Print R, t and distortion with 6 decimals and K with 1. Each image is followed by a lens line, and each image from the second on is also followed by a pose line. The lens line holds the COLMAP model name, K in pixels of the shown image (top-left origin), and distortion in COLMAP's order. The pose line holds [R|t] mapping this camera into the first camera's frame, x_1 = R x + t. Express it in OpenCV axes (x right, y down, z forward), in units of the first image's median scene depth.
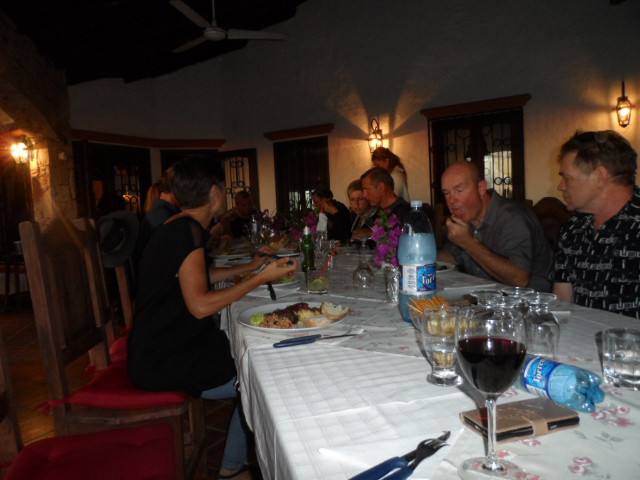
lens RADIAL K [[485.6, 0, 320.6], [0, 485.6, 239.5], [0, 0, 1]] dist [-0.031857, 0.027594]
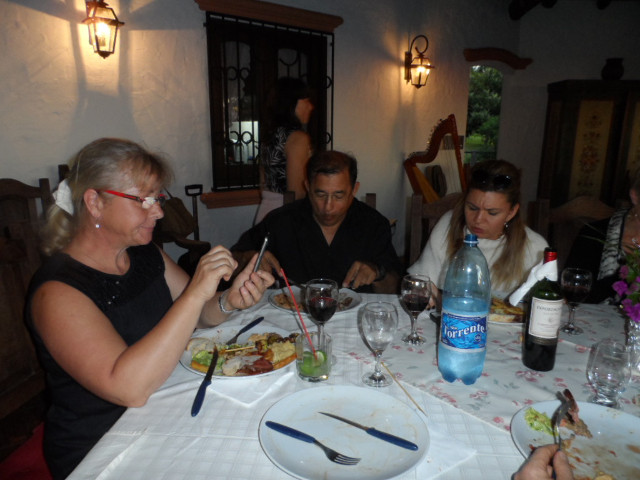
lens RADIAL K [[485.6, 0, 319.9], [0, 485.6, 238.9], [0, 0, 1]] dist [-0.031857, 0.027594]
pose [[0.357323, -0.144652, 0.922711, -0.244243], [0.035562, 0.989325, 0.141323, -0.069956], [-0.933303, -0.017685, 0.358653, 0.667042]]
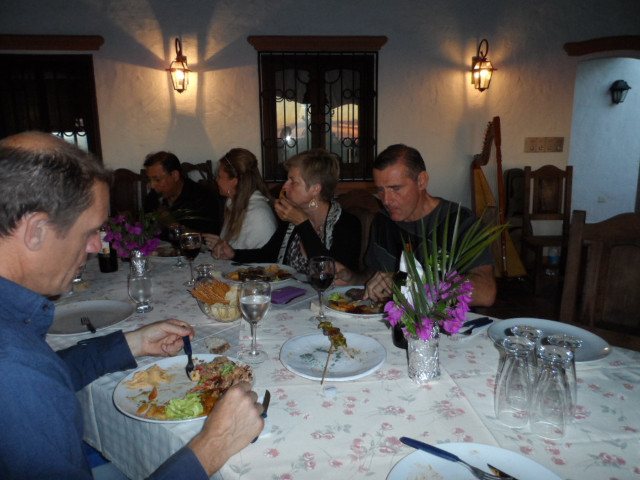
lens RADIAL K [[485.6, 0, 321.0], [0, 485.6, 241.9], [0, 0, 1]] dist [-0.031857, 0.027594]
pose [[0.816710, -0.075679, 0.572064, -0.131087], [0.008301, 0.992801, 0.119488, -0.048287], [-0.576988, -0.092838, 0.811459, 0.320118]]
